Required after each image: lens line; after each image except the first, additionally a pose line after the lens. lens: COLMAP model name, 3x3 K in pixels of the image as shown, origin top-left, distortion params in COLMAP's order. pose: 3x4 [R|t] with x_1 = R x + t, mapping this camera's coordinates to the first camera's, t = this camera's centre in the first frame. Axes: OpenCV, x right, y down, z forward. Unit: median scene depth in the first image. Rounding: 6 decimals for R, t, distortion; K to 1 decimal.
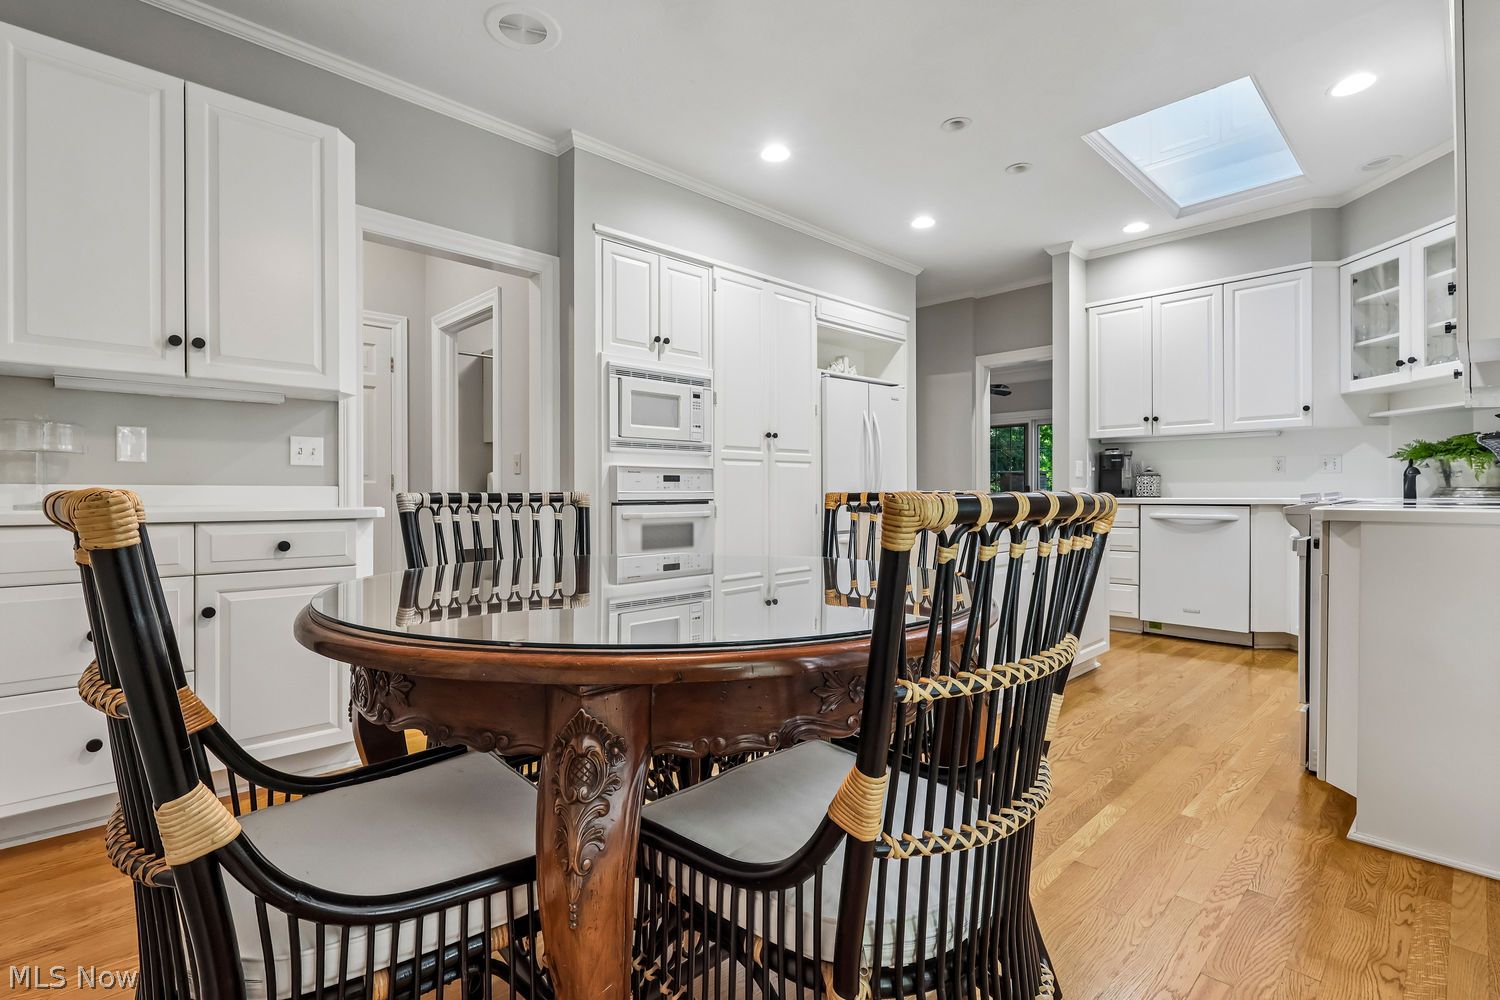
lens RADIAL K [[695.9, 0, 750.7], [0, 695.9, 494.8], [0, 0, 1]] dist [0.007550, -0.000036]
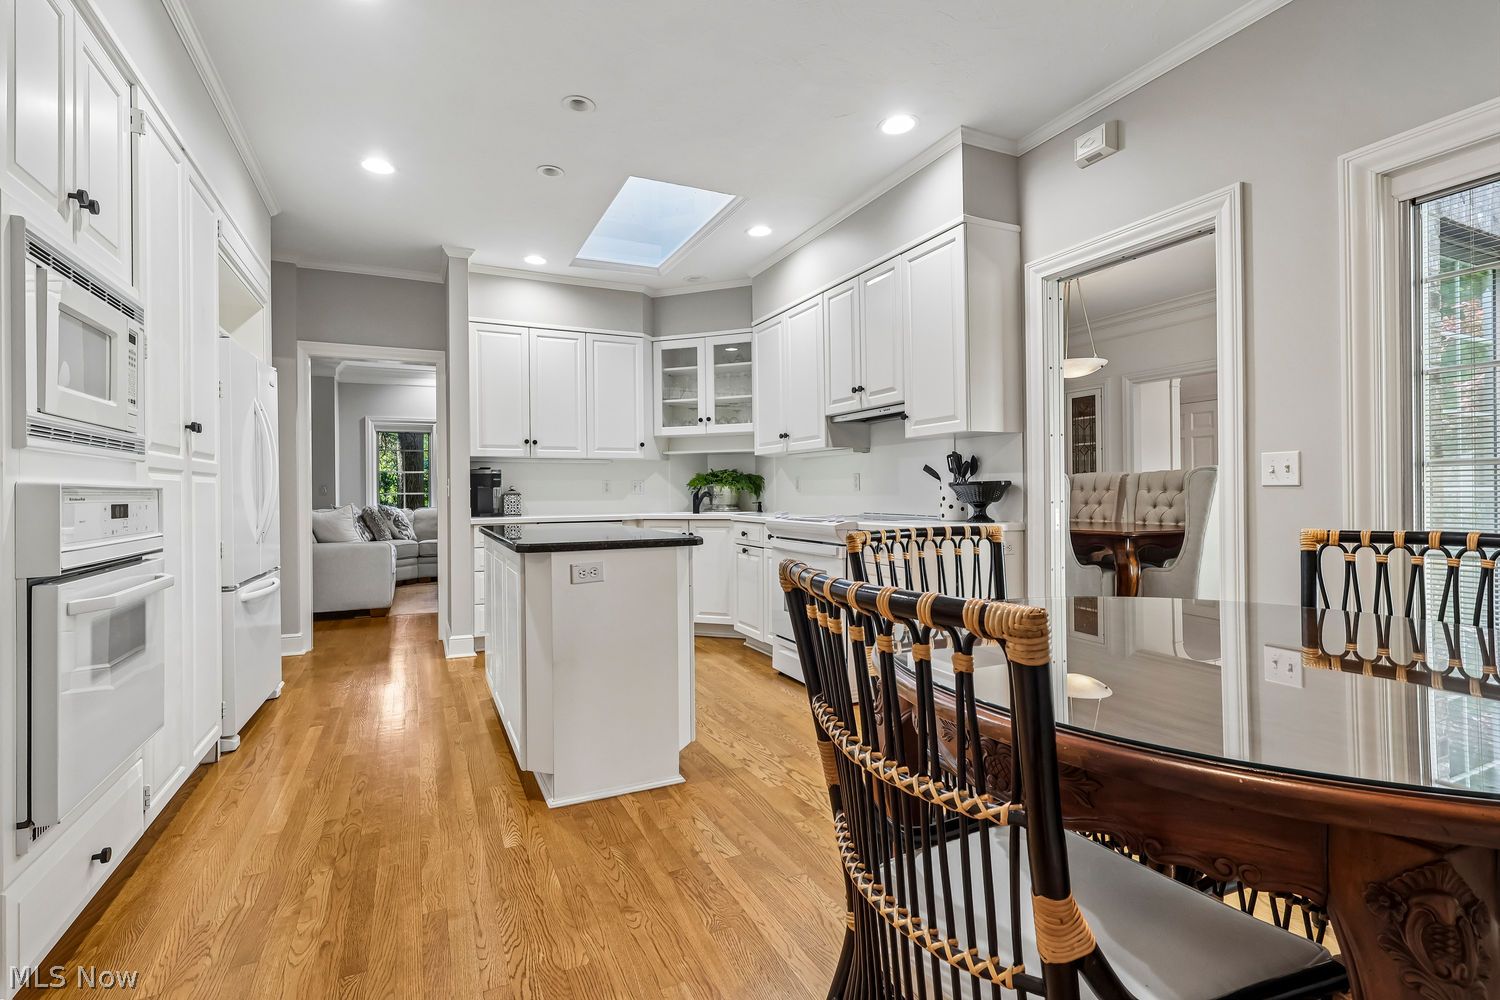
lens RADIAL K [[695.9, 0, 747.6], [0, 695.9, 491.2], [0, 0, 1]] dist [0.007550, -0.000036]
pose [[0.322616, 0.003996, 0.946521, -0.369737], [0.014021, 0.999861, -0.009000, -0.023549], [-0.946426, 0.016175, 0.322515, 0.405343]]
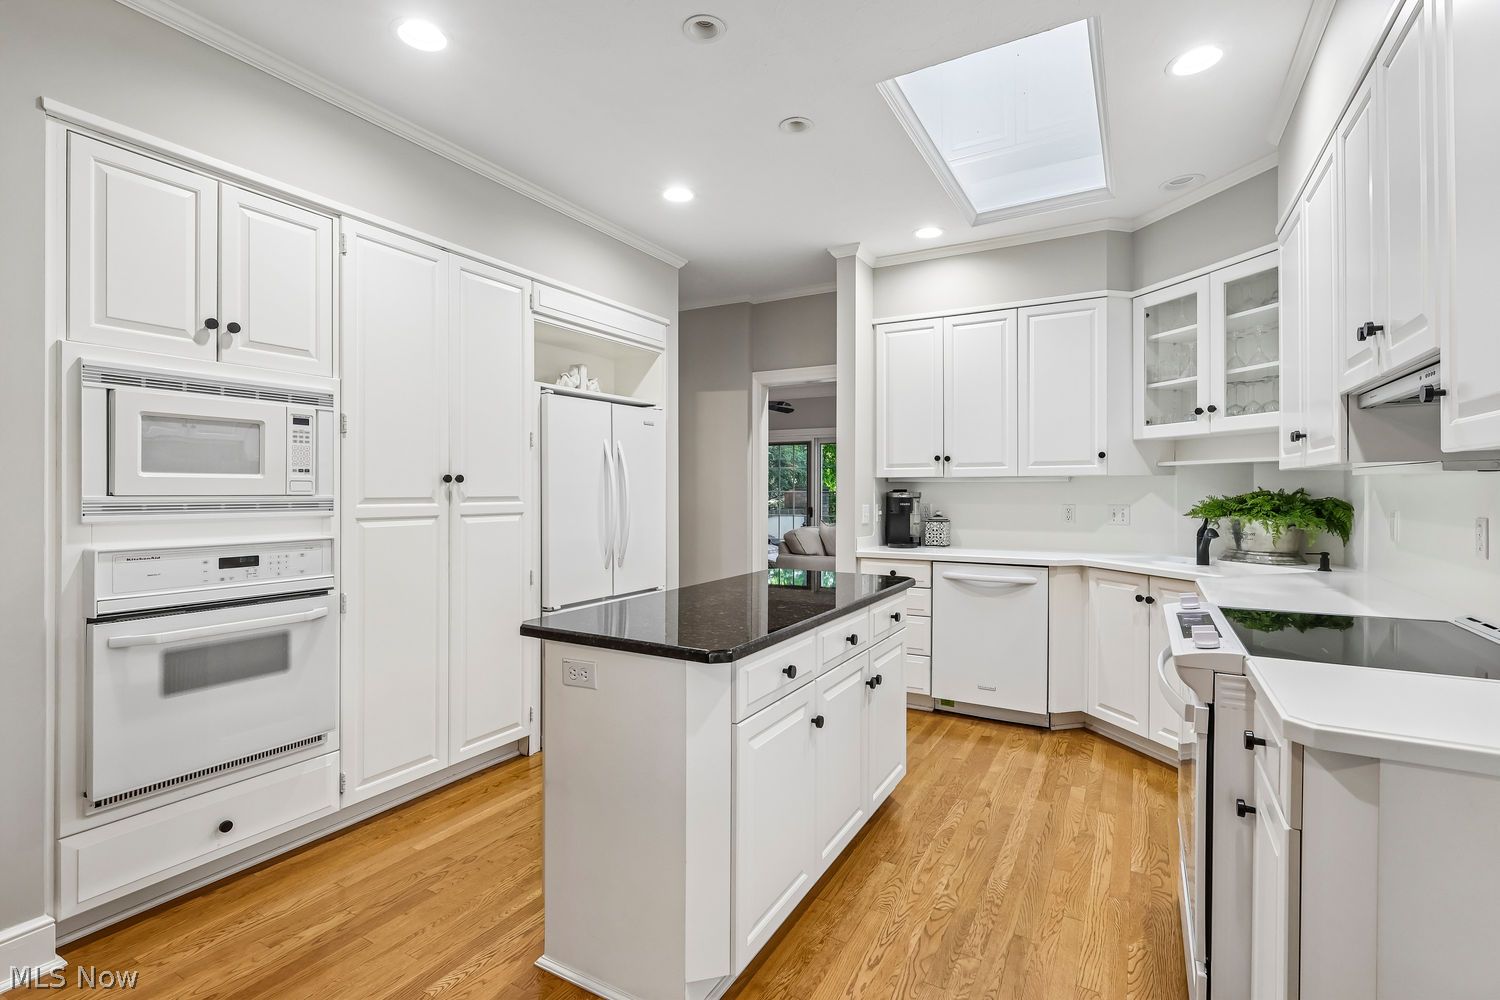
lens RADIAL K [[695.9, 0, 740.6], [0, 695.9, 492.9], [0, 0, 1]] dist [0.007550, -0.000036]
pose [[0.962213, 0.004524, 0.272262, 0.117169], [-0.003540, 0.999985, -0.004107, -0.071776], [-0.272276, 0.002988, 0.962215, 0.280478]]
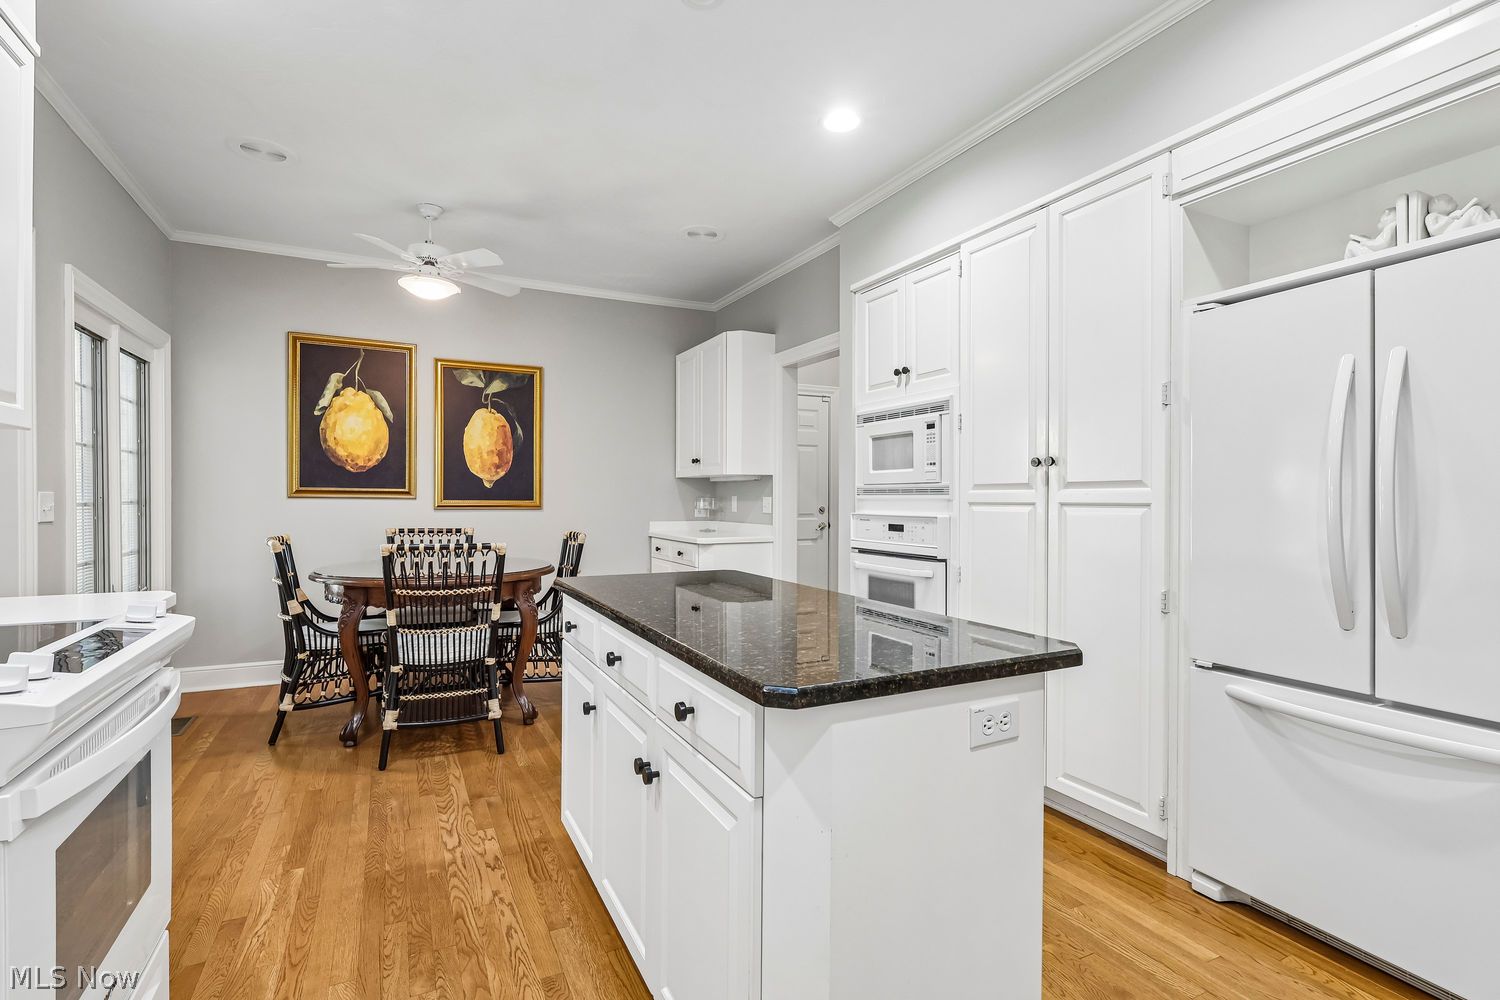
lens RADIAL K [[695.9, 0, 740.5], [0, 695.9, 508.7], [0, 0, 1]] dist [0.007550, -0.000036]
pose [[-0.301361, 0.015393, -0.953386, 0.695746], [-0.008873, 0.999781, 0.018947, -0.055575], [0.953469, 0.014170, -0.301158, 0.953672]]
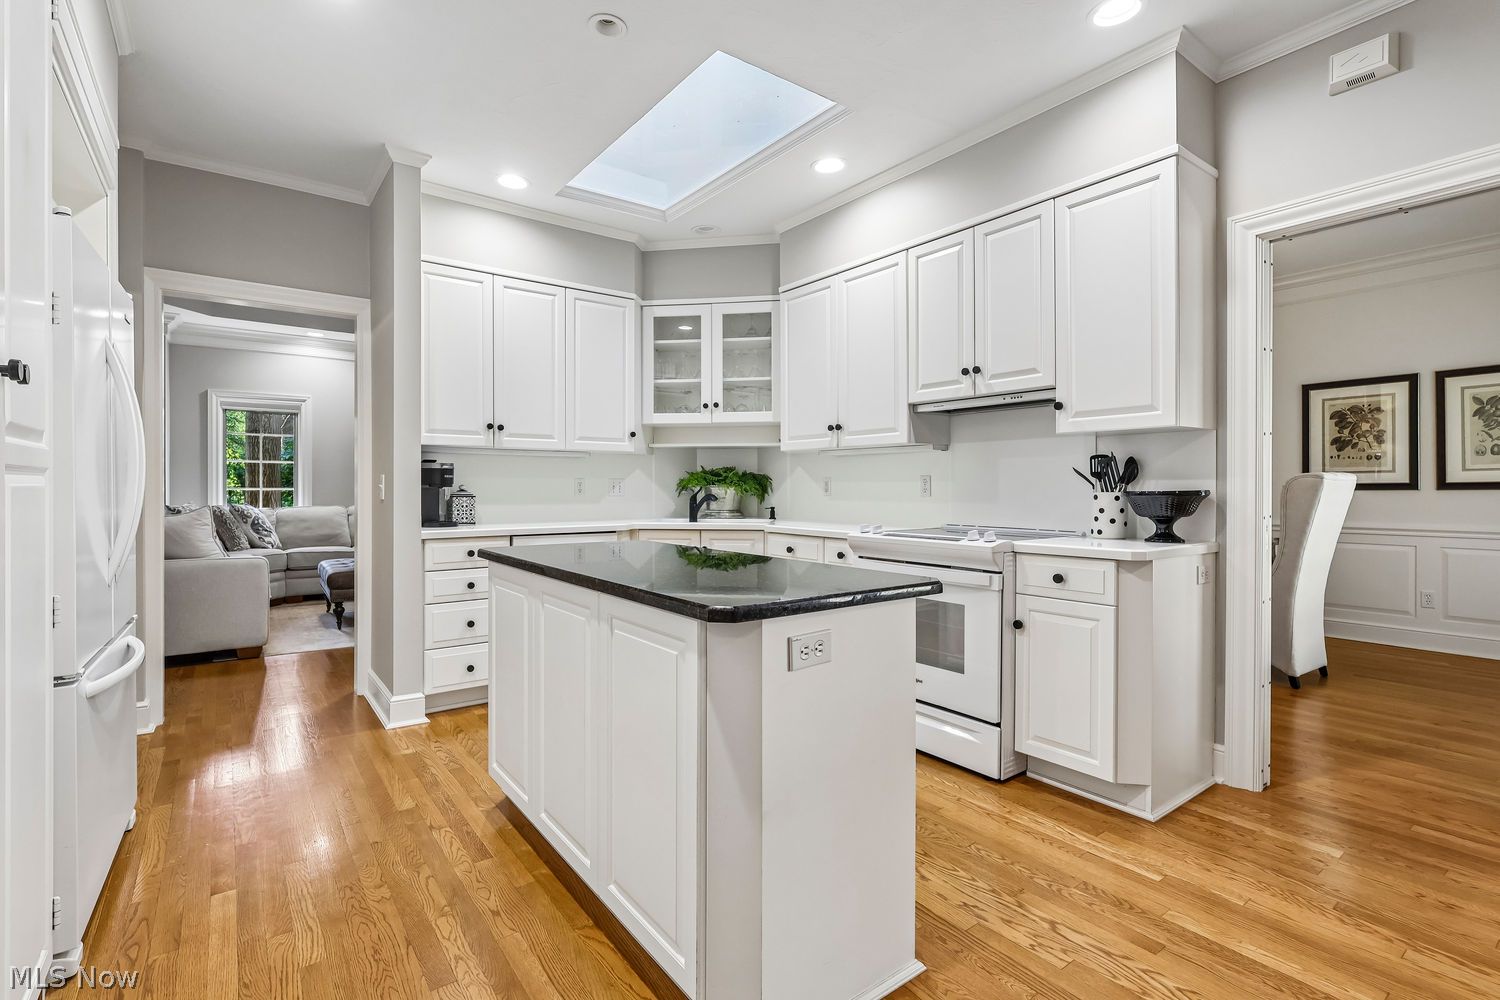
lens RADIAL K [[695.9, 0, 748.1], [0, 695.9, 488.7], [0, 0, 1]] dist [0.007550, -0.000036]
pose [[0.134476, 0.002909, 0.990913, -0.203498], [0.005343, 0.999979, -0.003661, -0.039609], [-0.990902, 0.005787, 0.134457, 0.703165]]
